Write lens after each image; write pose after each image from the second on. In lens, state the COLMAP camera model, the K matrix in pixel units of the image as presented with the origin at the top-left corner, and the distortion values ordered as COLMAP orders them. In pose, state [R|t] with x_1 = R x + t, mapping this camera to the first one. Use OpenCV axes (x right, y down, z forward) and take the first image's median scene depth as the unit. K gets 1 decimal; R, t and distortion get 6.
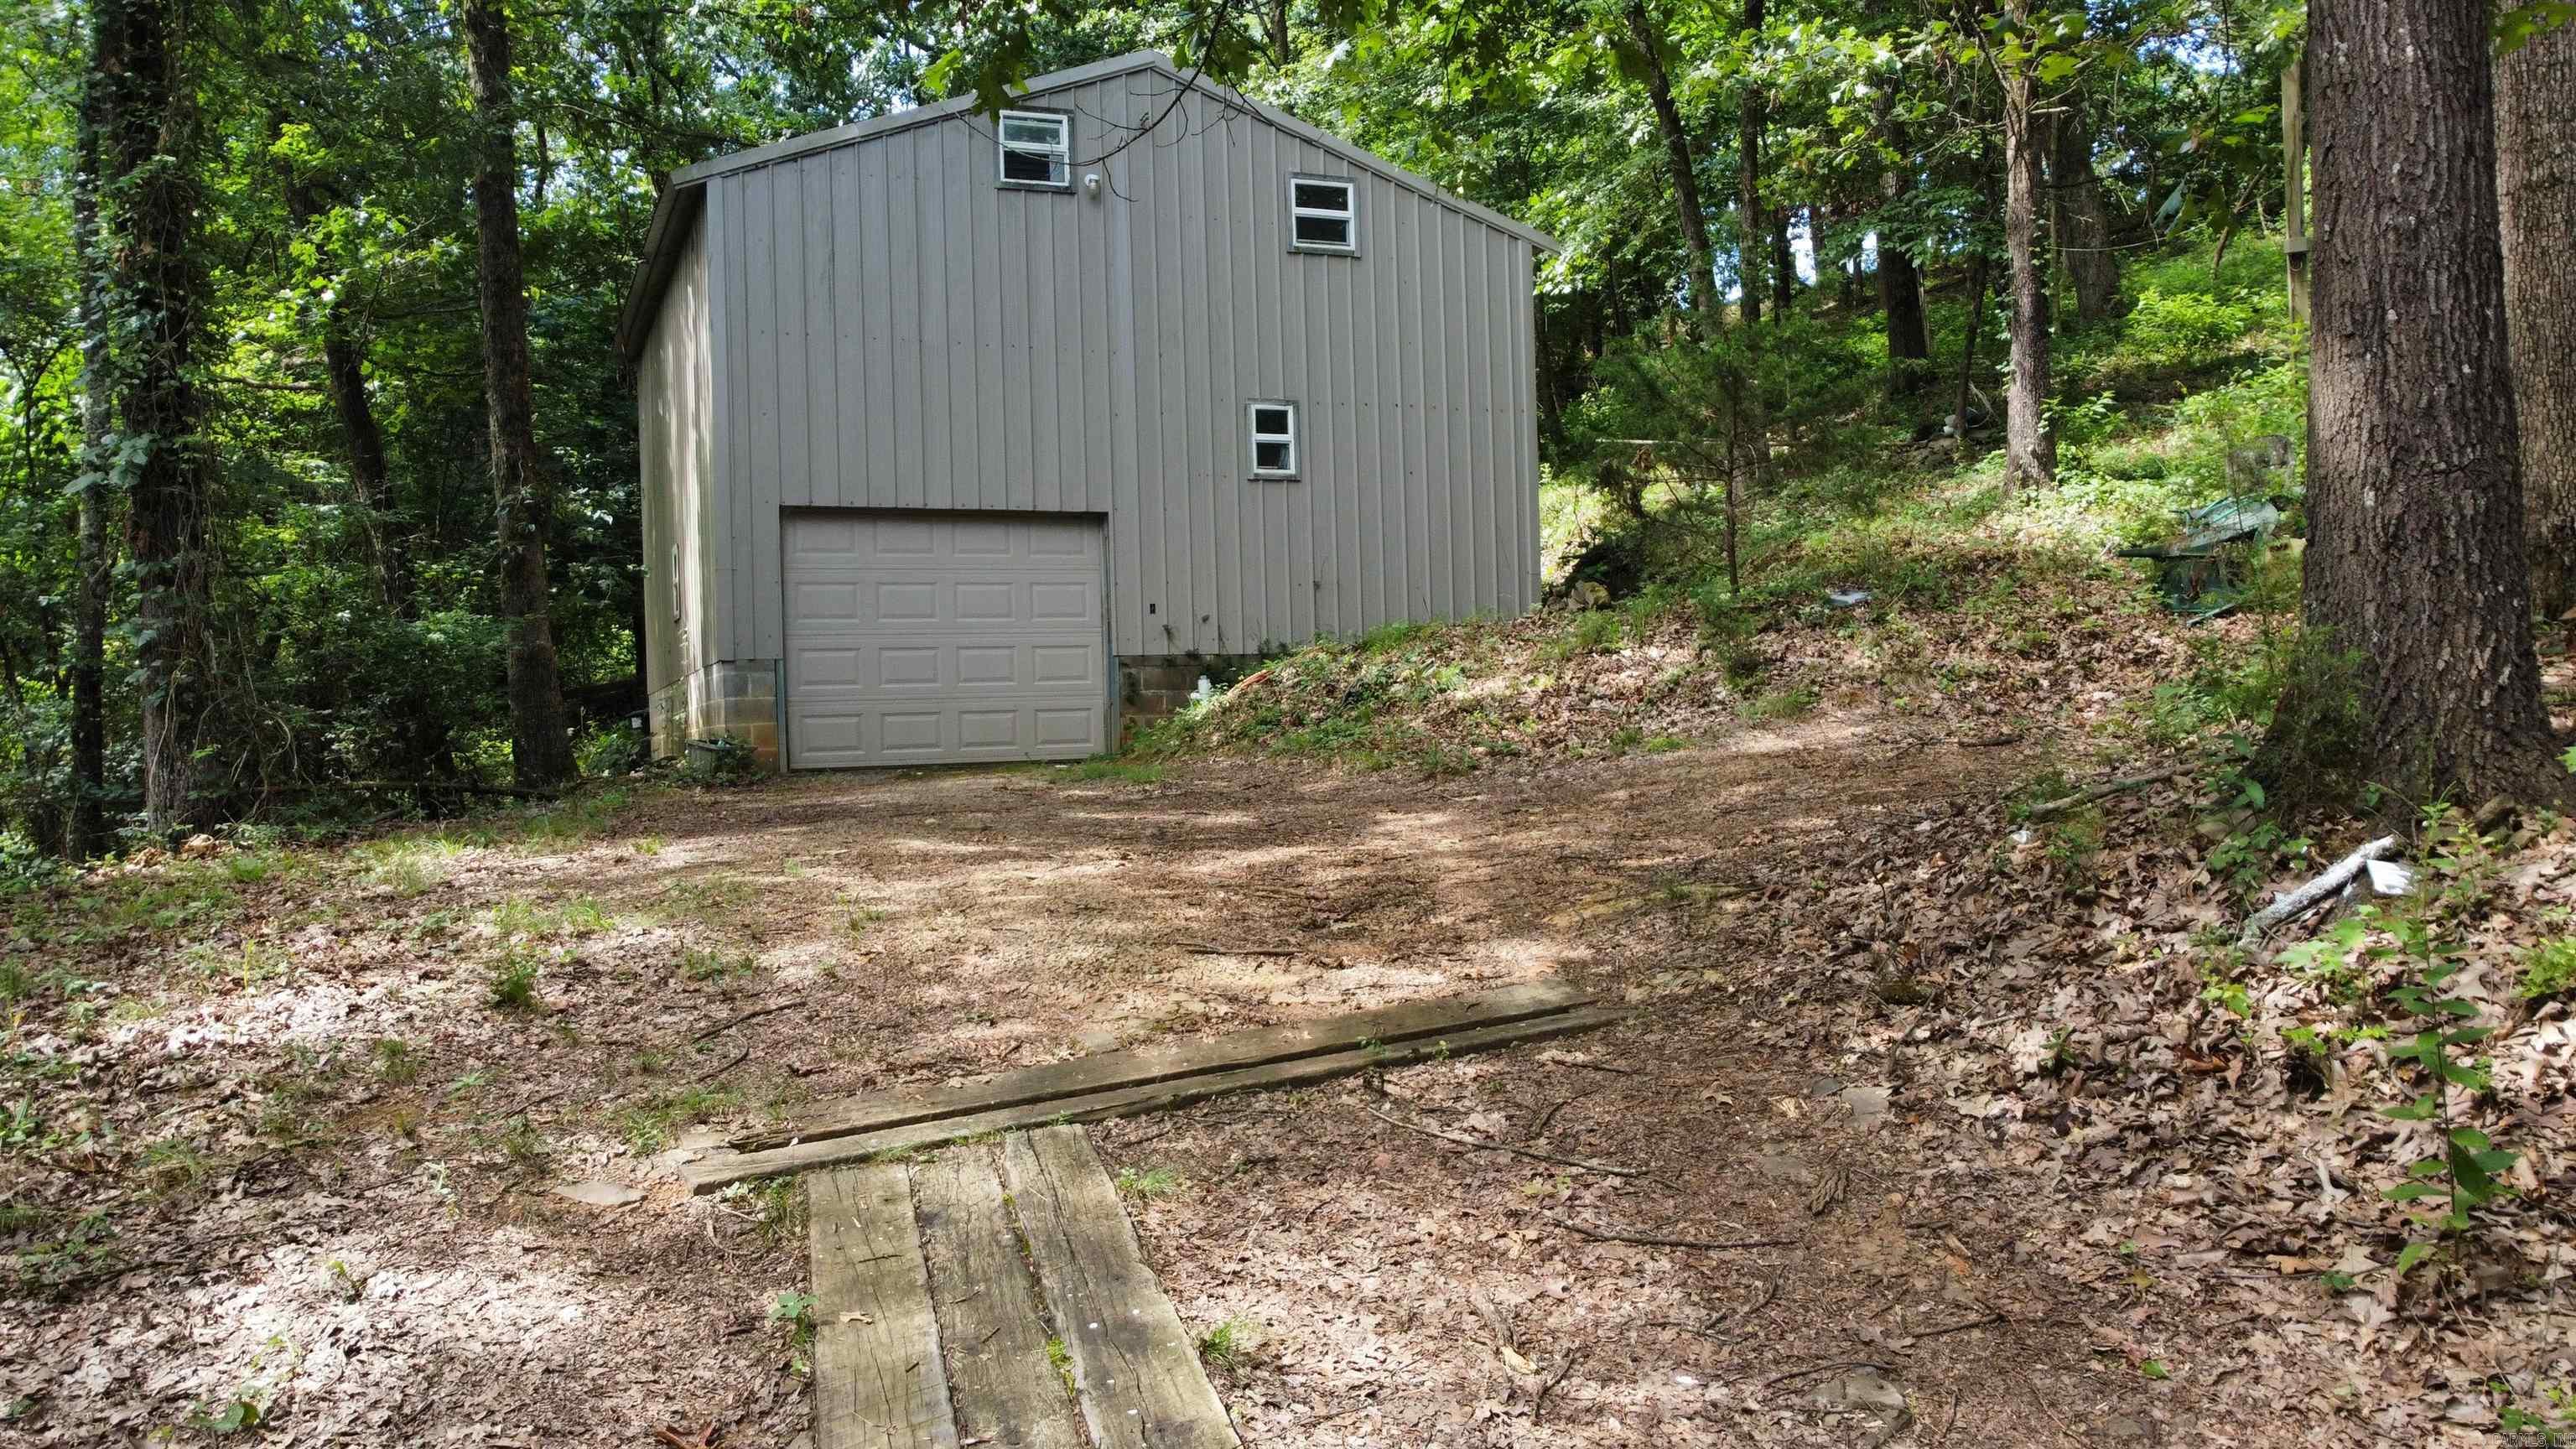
lens RADIAL K [[1955.4, 0, 1287.4], [0, 1955.4, 719.0], [0, 0, 1]] dist [0.004994, -0.009092]
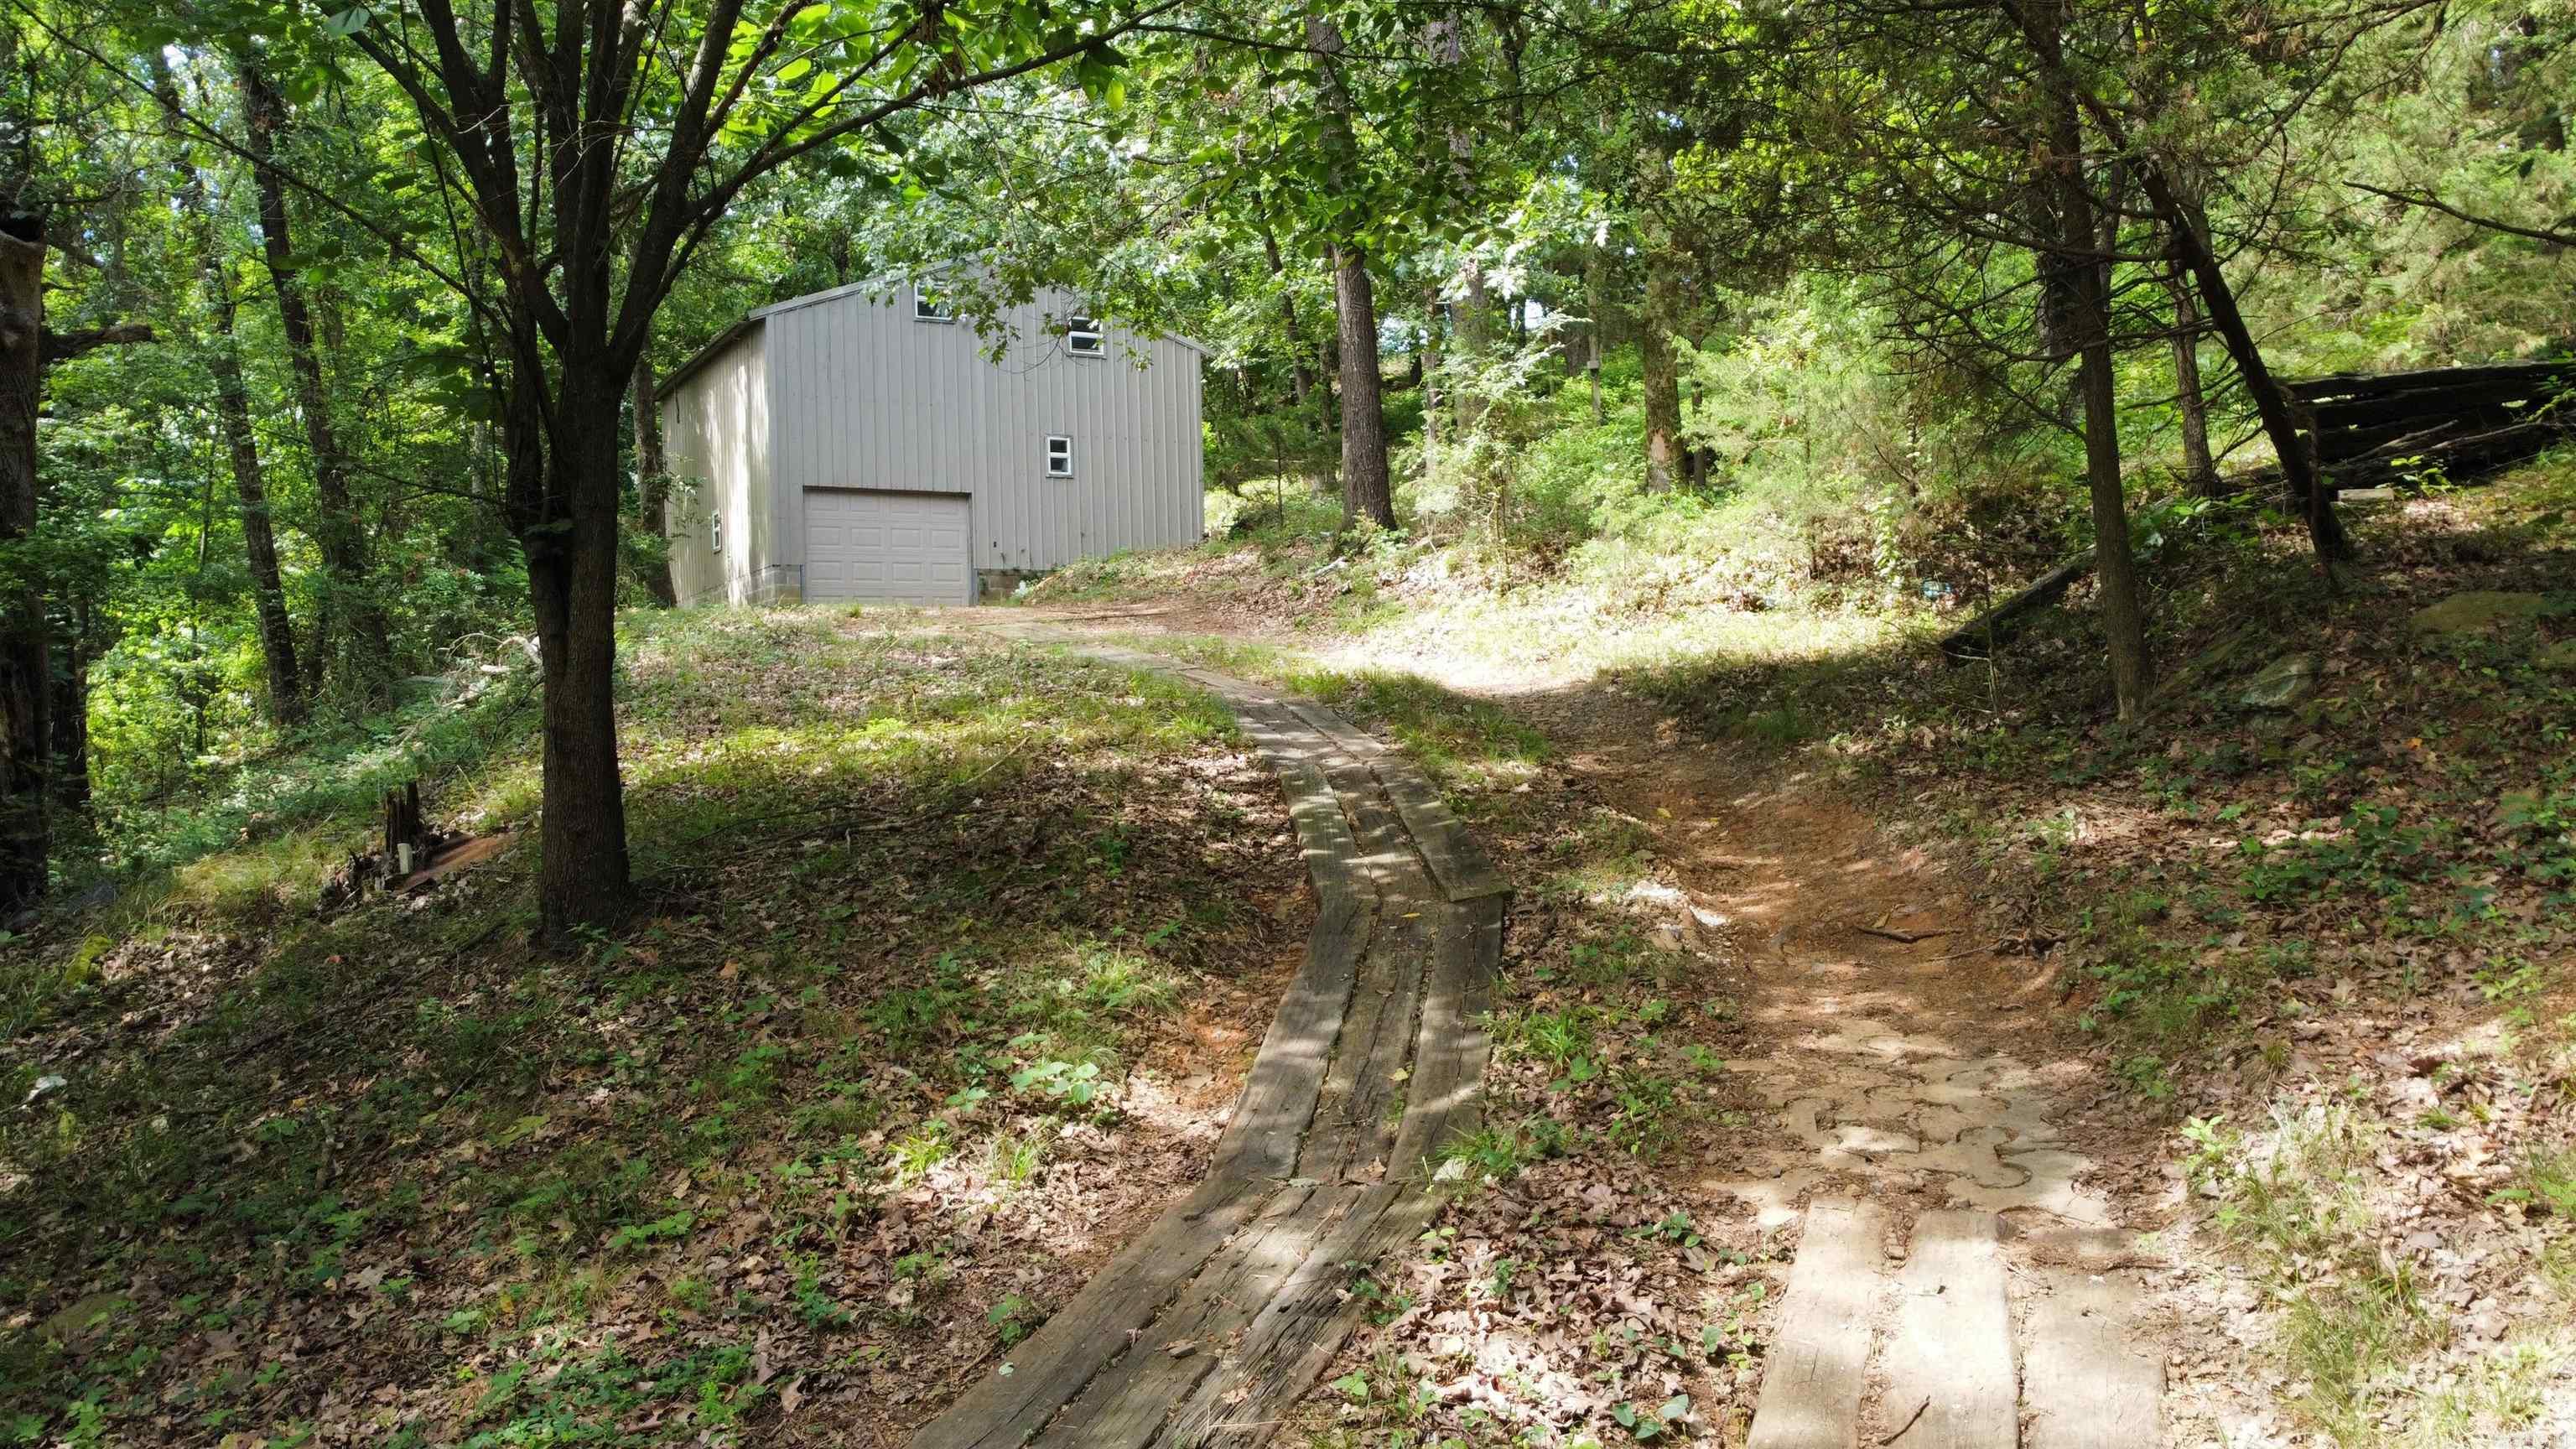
lens RADIAL K [[1955.4, 0, 1289.1], [0, 1955.4, 723.3], [0, 0, 1]] dist [0.004994, -0.009092]
pose [[0.991594, 0.001530, 0.129377, -0.031494], [-0.000840, 0.999985, -0.005386, 0.126006], [-0.129384, 0.005232, 0.991581, -0.906787]]
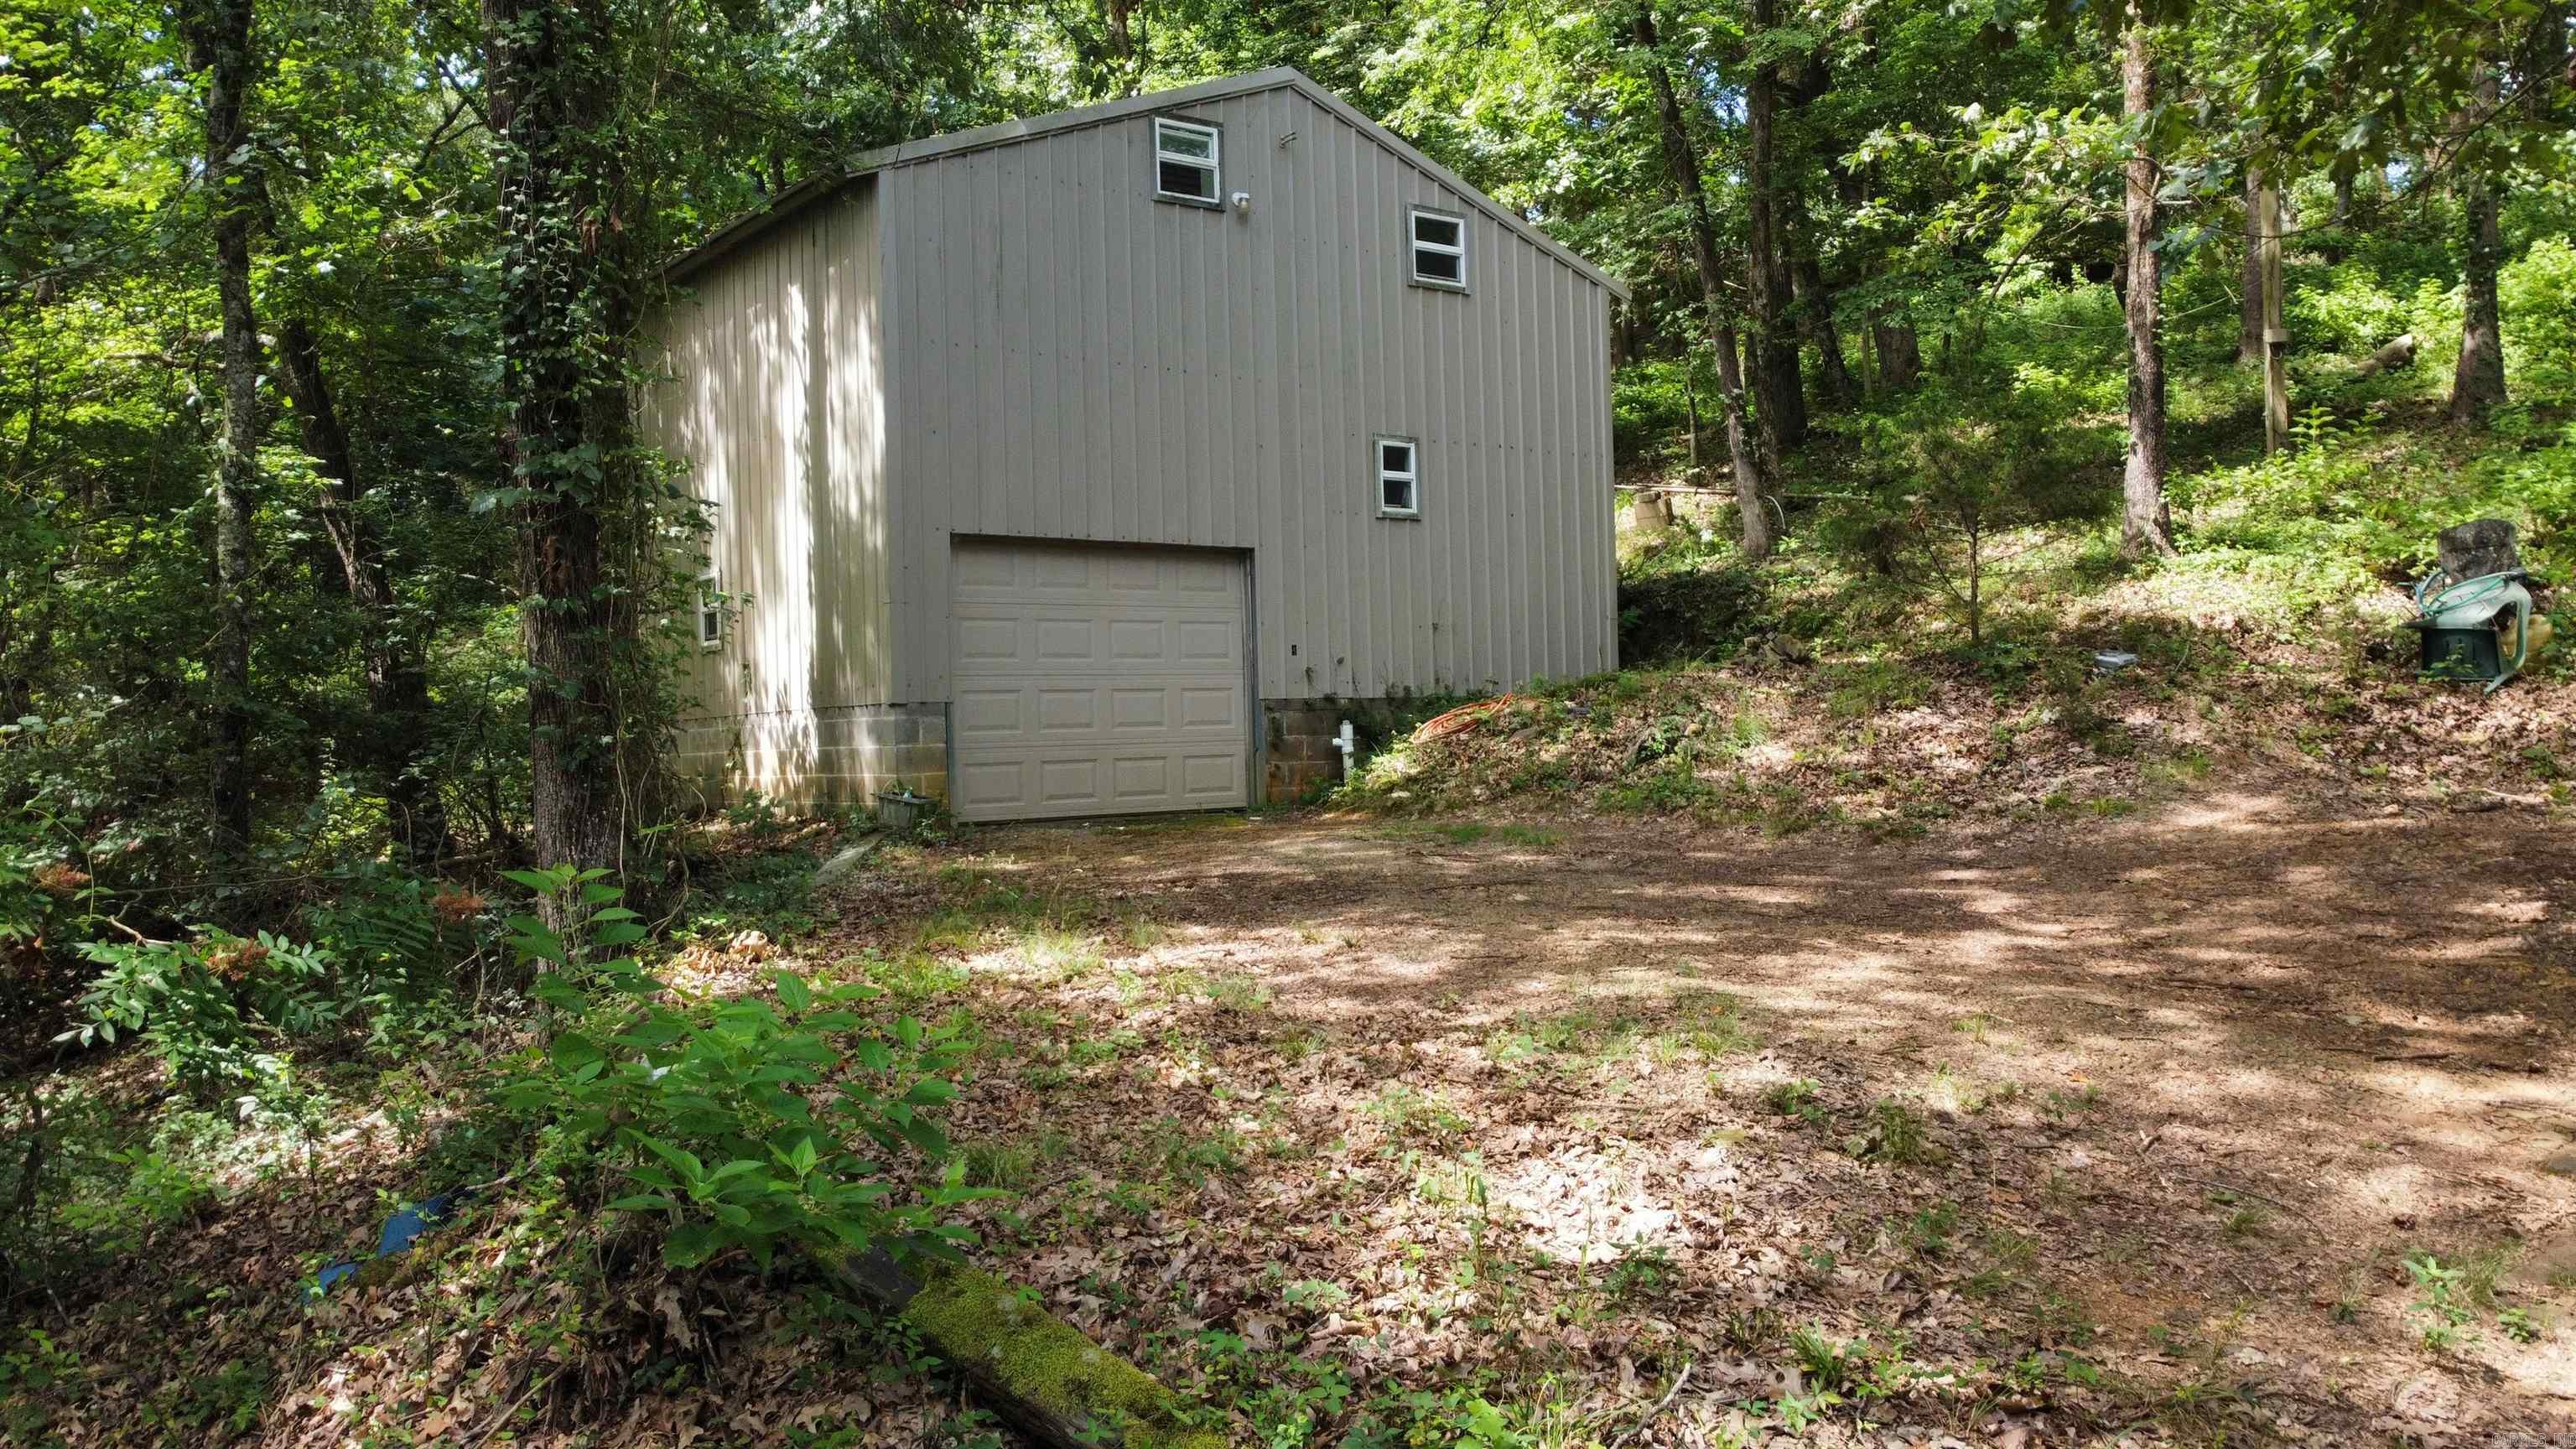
lens RADIAL K [[1955.4, 0, 1289.3], [0, 1955.4, 730.8], [0, 0, 1]] dist [0.004994, -0.009092]
pose [[0.966630, 0.003945, 0.256147, -0.317080], [-0.003568, 0.999992, -0.001936, -0.015188], [-0.256153, 0.000958, 0.966636, 0.075463]]
